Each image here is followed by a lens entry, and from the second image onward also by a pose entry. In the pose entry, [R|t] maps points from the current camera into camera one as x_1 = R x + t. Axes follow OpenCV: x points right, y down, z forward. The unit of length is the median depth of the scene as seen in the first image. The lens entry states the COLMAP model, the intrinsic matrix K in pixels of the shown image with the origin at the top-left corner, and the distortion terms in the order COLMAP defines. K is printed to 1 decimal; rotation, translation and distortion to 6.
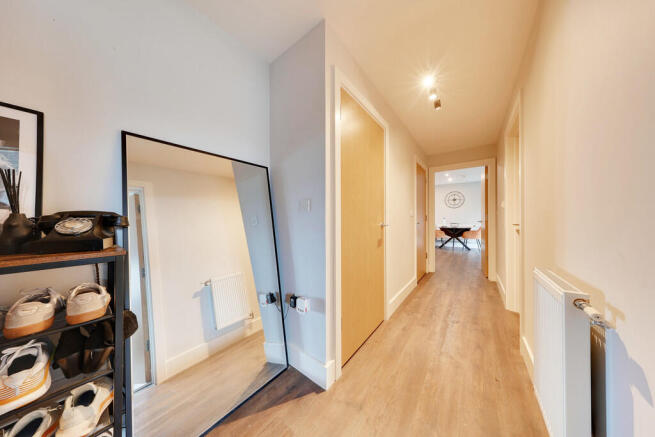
lens RADIAL K [[191.2, 0, 327.5], [0, 191.2, 218.5], [0, 0, 1]] dist [0.000256, 0.000012]
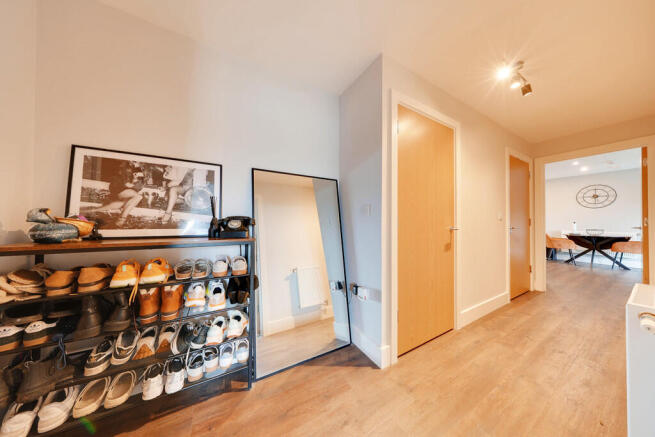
lens RADIAL K [[191.2, 0, 327.5], [0, 191.2, 218.5], [0, 0, 1]] dist [0.000256, 0.000012]
pose [[0.924314, 0.003507, -0.381616, 0.100126], [-0.008431, 0.999901, -0.011231, -0.001157], [0.381539, 0.013598, 0.924253, -0.162466]]
